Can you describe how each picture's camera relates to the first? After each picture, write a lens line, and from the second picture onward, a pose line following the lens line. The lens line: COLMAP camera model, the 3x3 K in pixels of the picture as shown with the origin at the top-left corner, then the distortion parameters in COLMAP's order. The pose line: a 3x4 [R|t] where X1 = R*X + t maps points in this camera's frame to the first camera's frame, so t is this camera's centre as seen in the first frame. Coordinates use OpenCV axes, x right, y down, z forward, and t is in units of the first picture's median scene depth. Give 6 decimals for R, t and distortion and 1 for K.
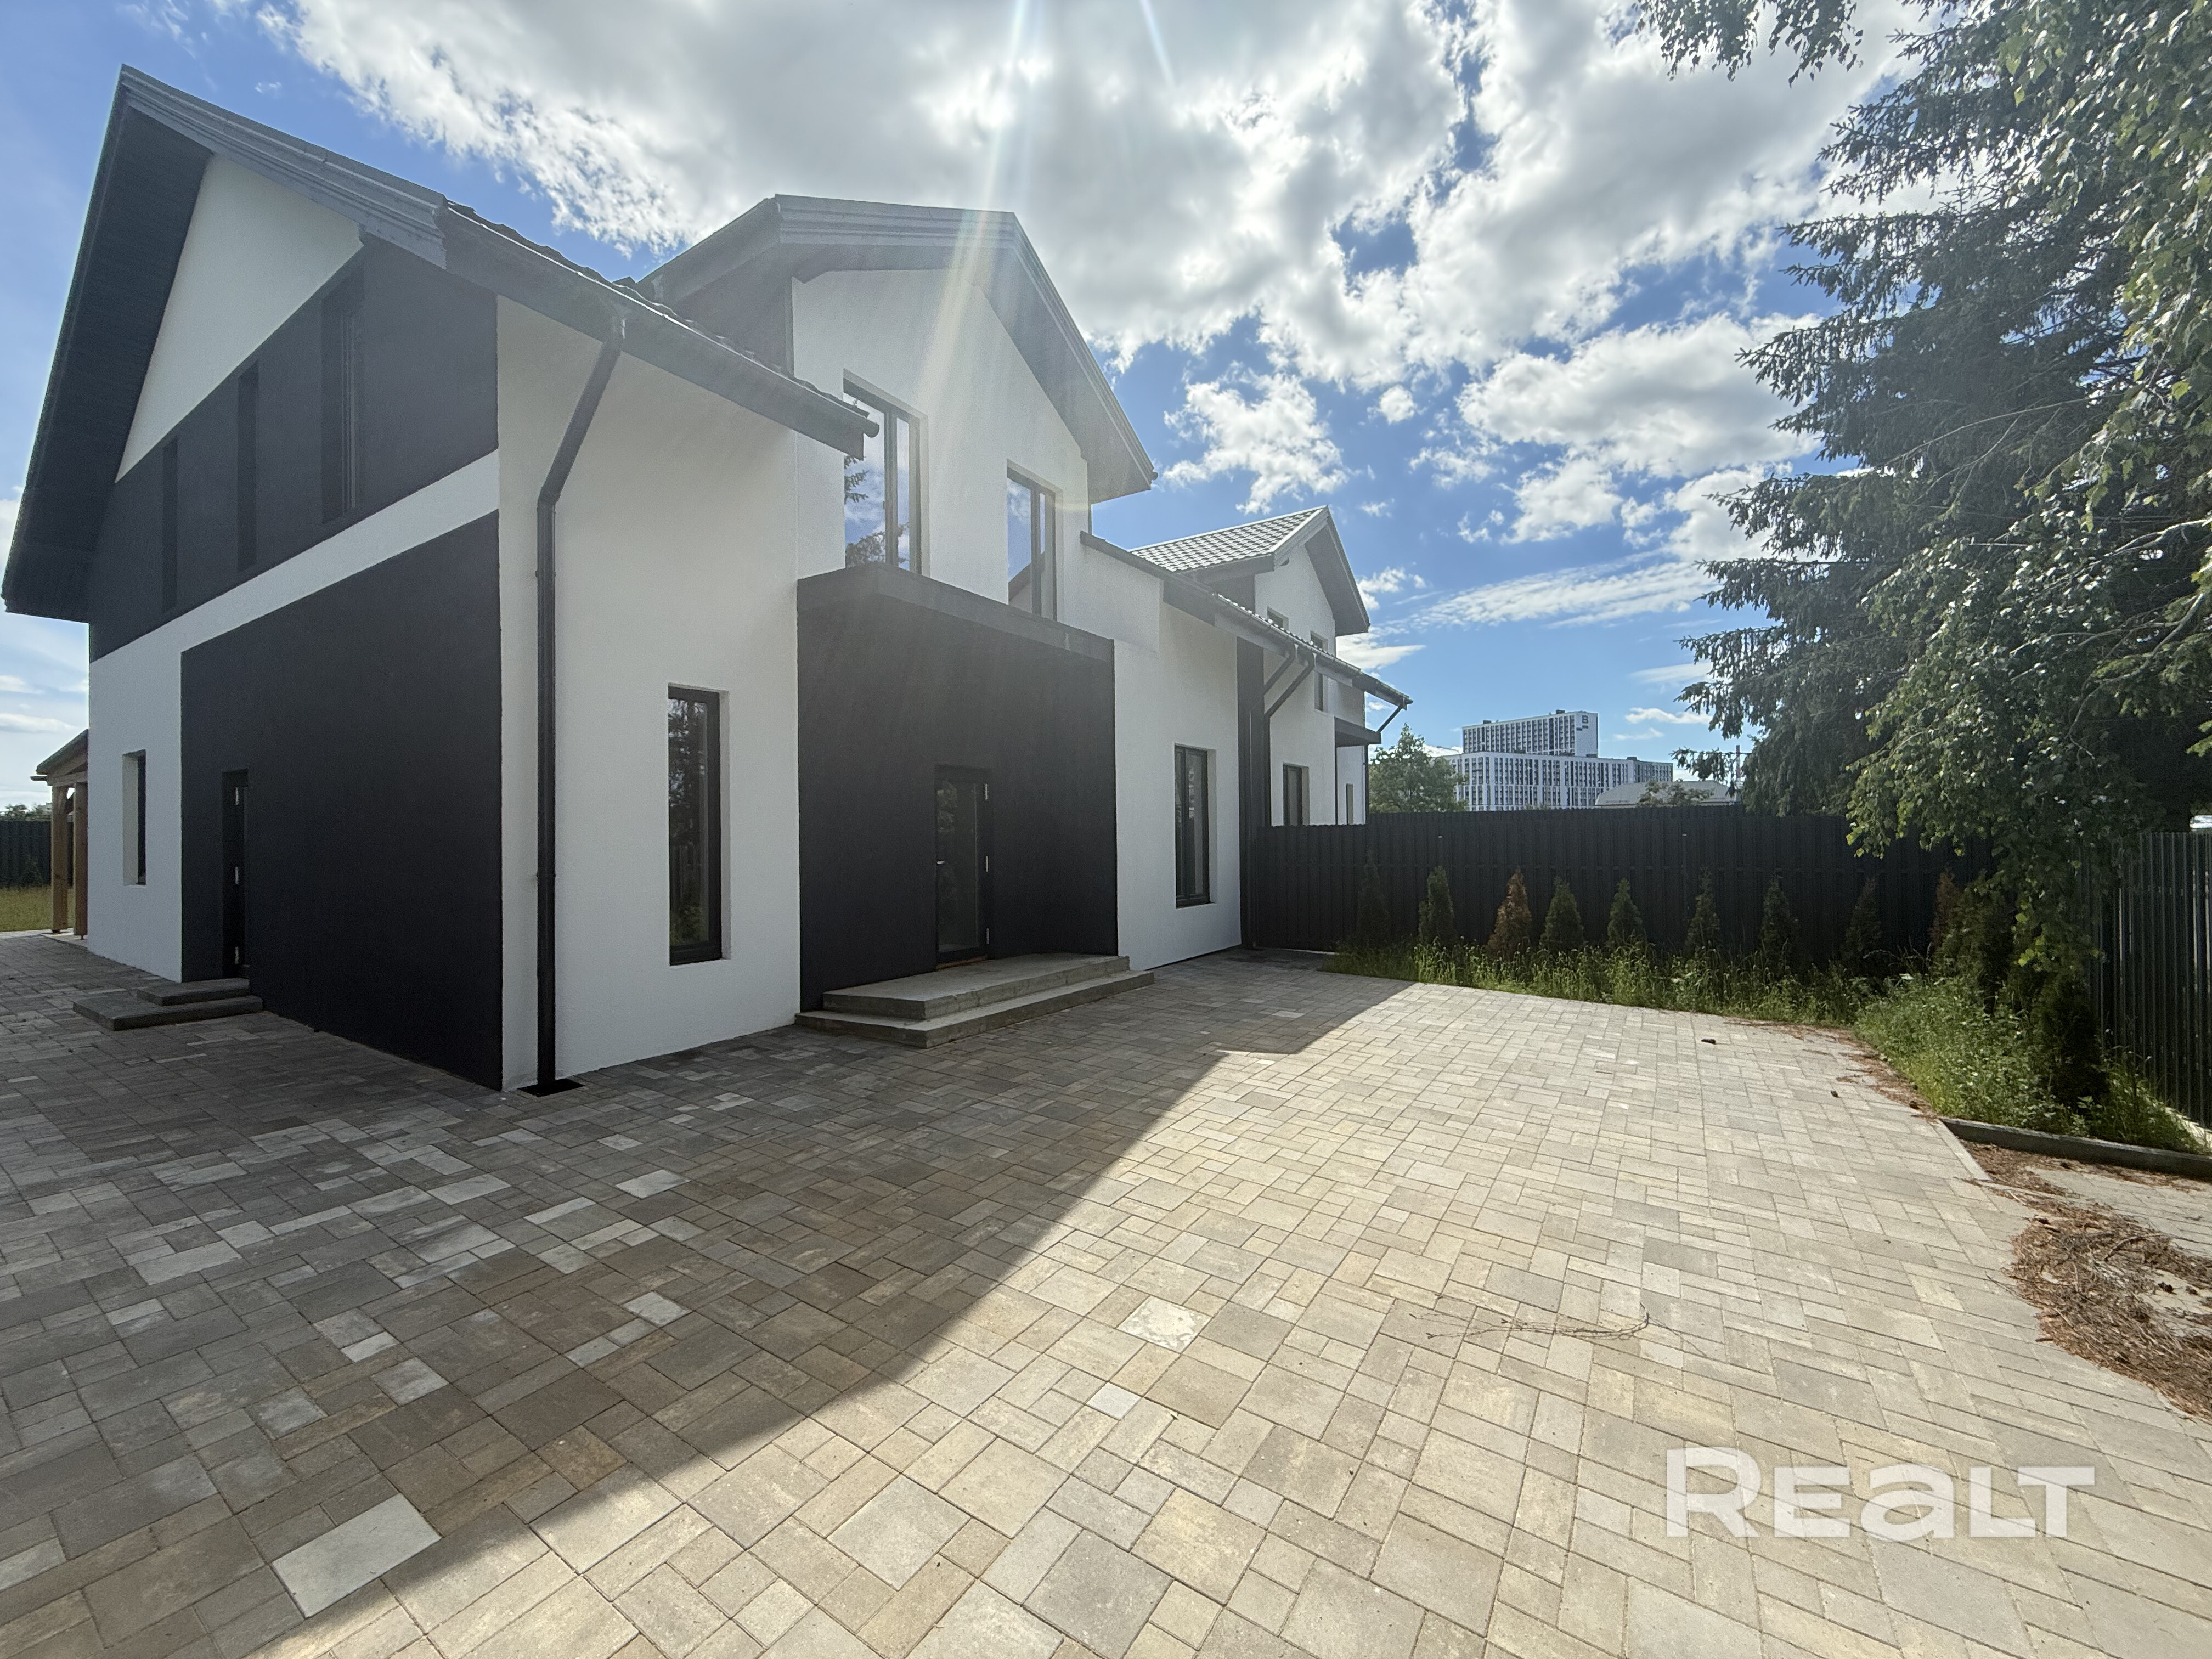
lens RADIAL K [[880.8, 0, 1103.2], [0, 880.8, 824.3], [0, 0, 1]] dist [0.000536, 0.000167]
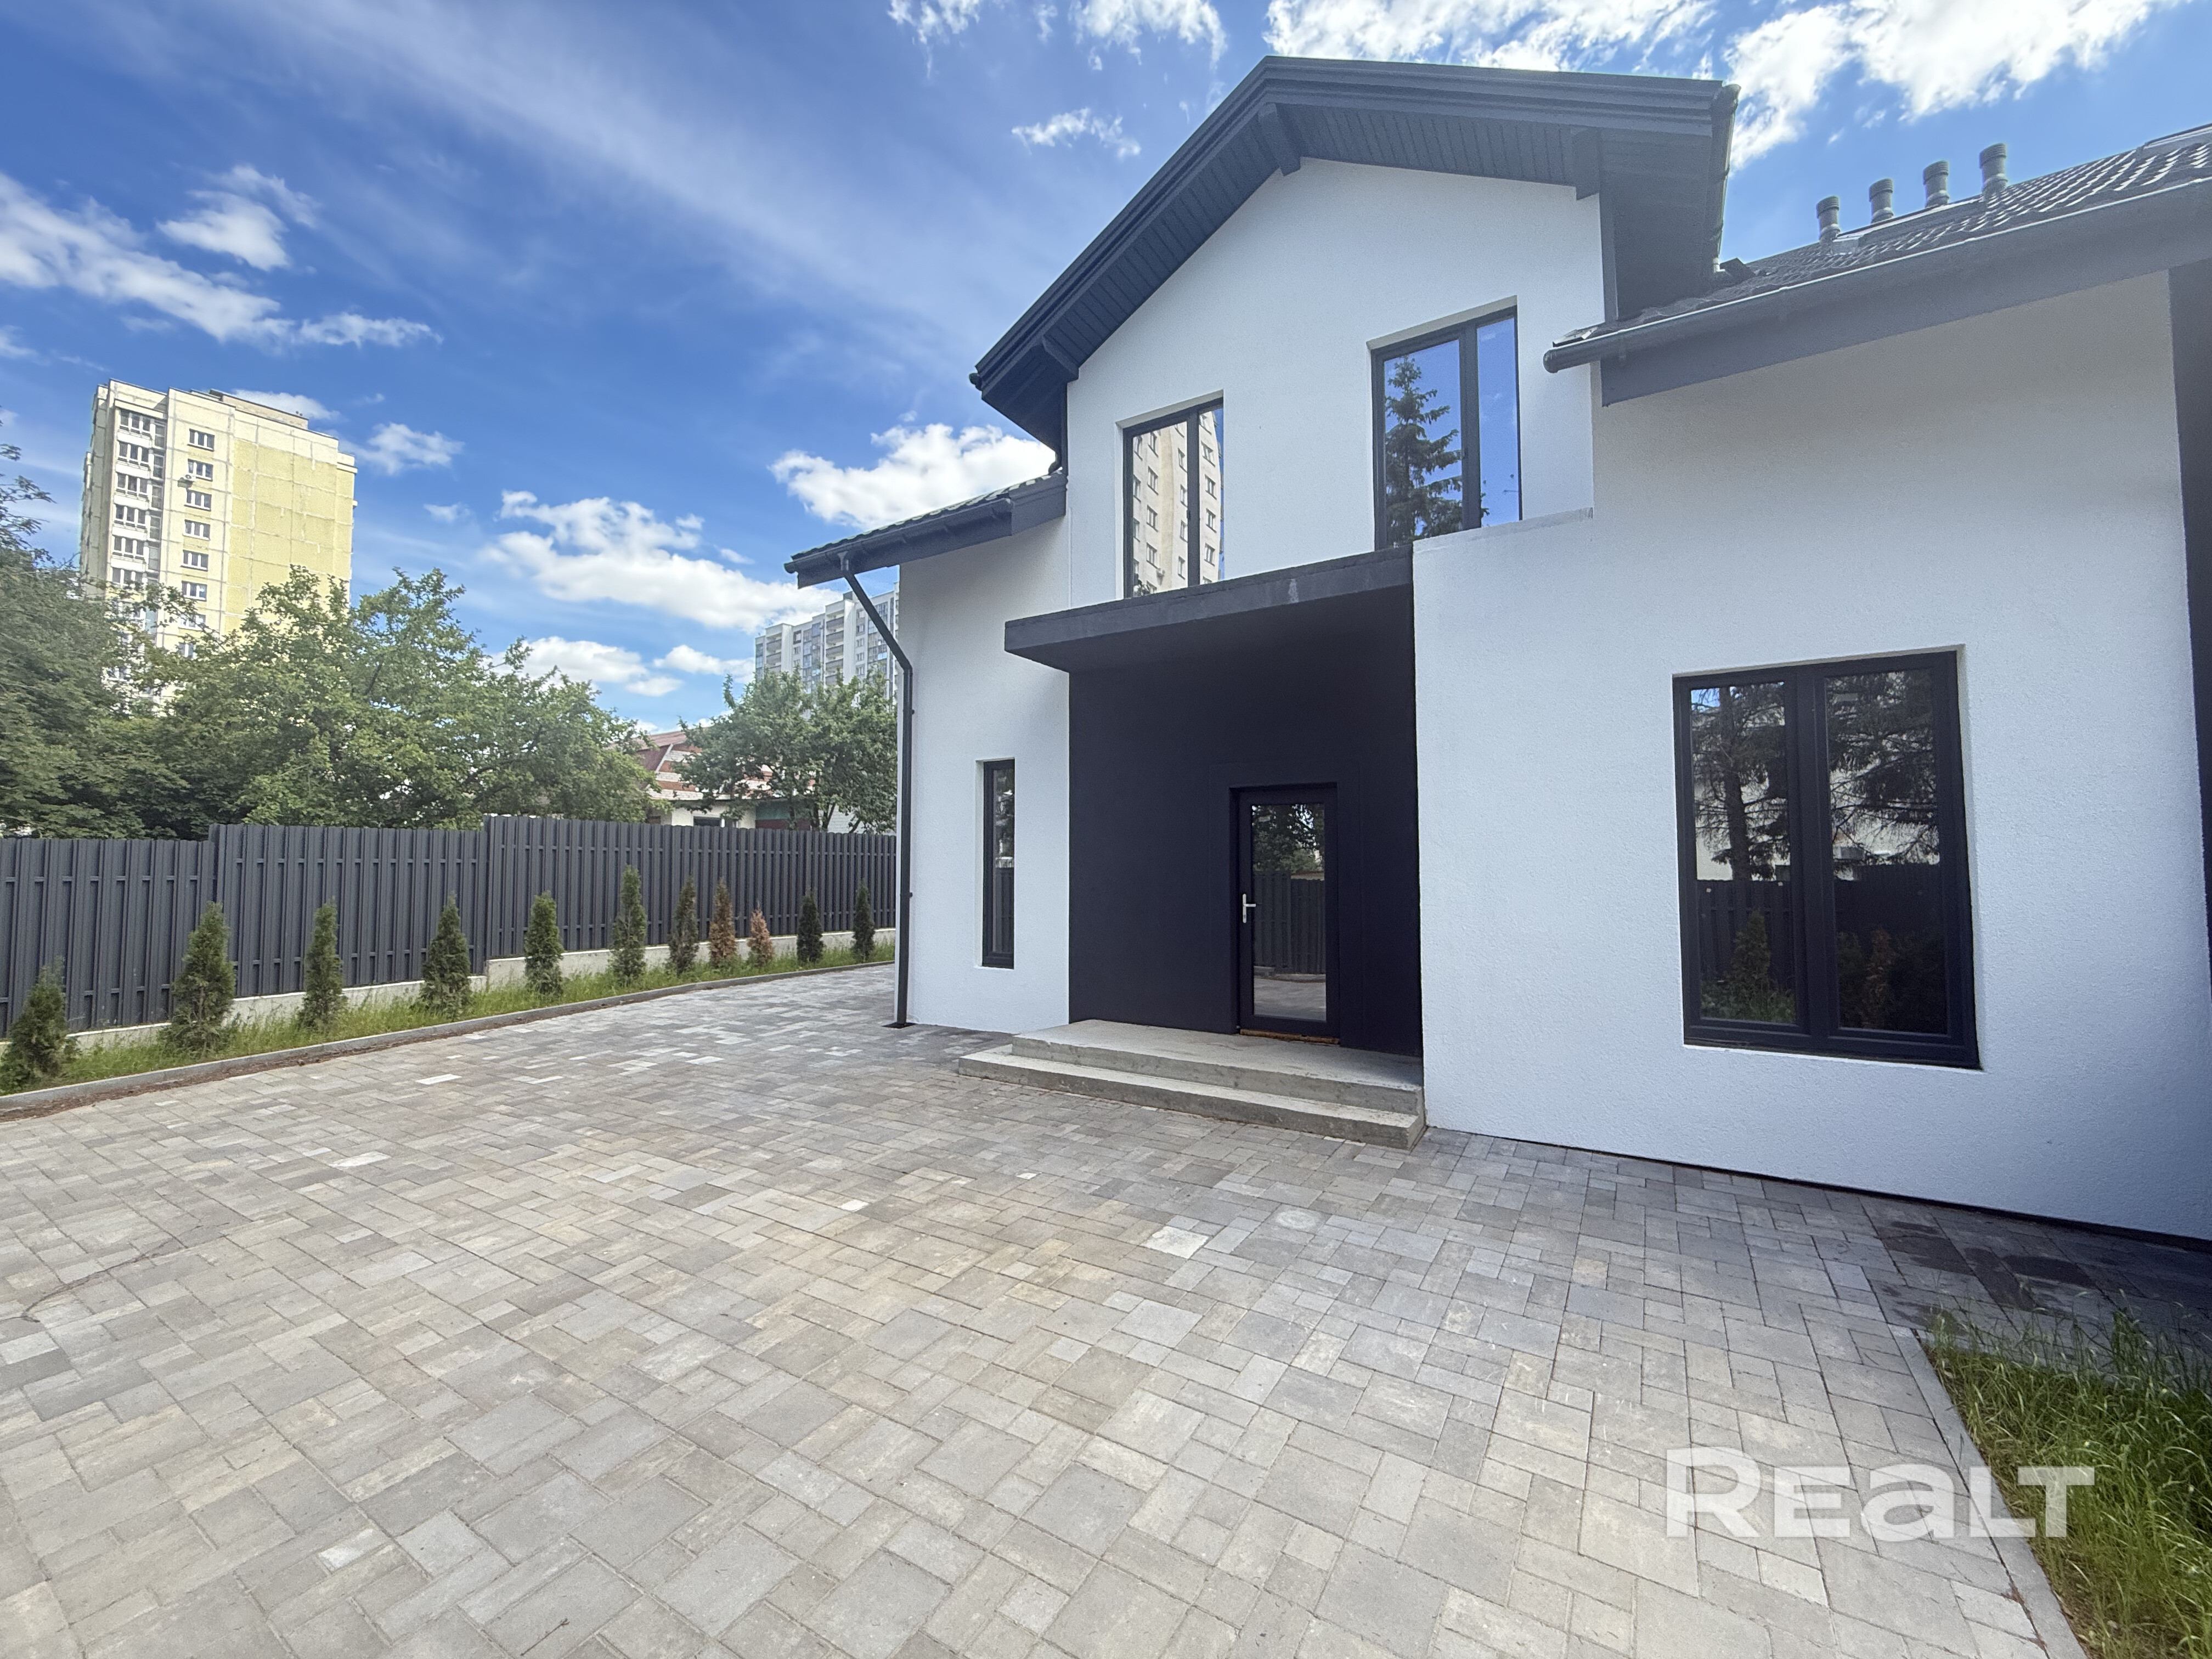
lens RADIAL K [[878.5, 0, 1106.0], [0, 878.5, 829.5], [0, 0, 1]] dist [0.001393, -0.000057]
pose [[0.015433, -0.035642, -0.999245, 0.999381], [0.013049, 0.999287, -0.035442, -0.001750], [0.999796, -0.012492, 0.015887, 1.327878]]
